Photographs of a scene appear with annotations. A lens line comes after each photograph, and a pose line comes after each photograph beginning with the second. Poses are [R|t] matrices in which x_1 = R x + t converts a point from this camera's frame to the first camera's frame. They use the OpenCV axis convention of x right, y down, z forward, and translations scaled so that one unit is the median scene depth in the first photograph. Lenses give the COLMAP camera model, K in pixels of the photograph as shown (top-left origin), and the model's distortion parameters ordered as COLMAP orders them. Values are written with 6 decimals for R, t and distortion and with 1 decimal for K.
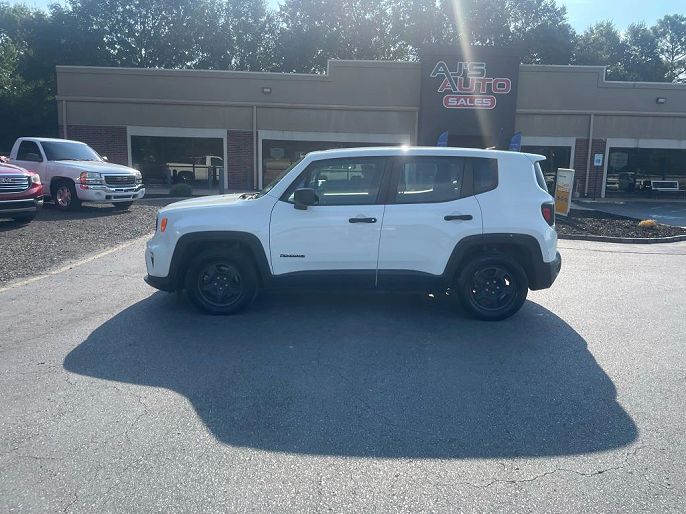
lens RADIAL K [[518.7, 0, 342.6], [0, 518.7, 256.1], [0, 0, 1]] dist [0.029058, -0.023320]
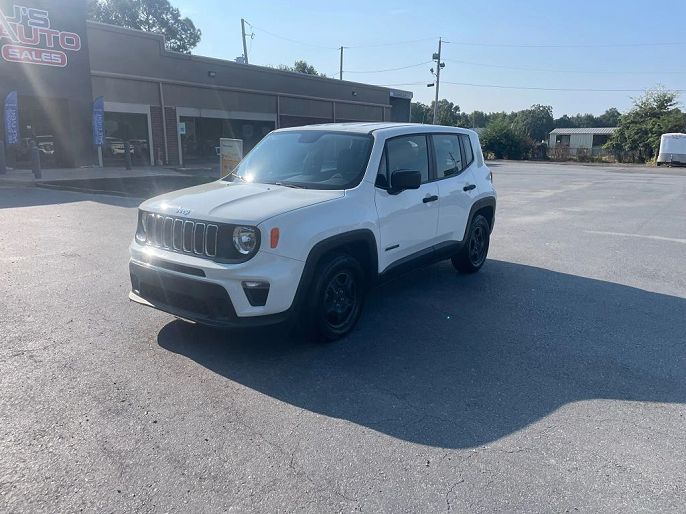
lens RADIAL K [[518.7, 0, 345.5], [0, 518.7, 258.2], [0, 0, 1]] dist [0.029058, -0.023320]
pose [[0.600152, -0.191378, 0.776655, -0.179178], [0.139050, 0.981134, 0.134315, -0.023931], [-0.787708, 0.027384, 0.615440, 0.109843]]
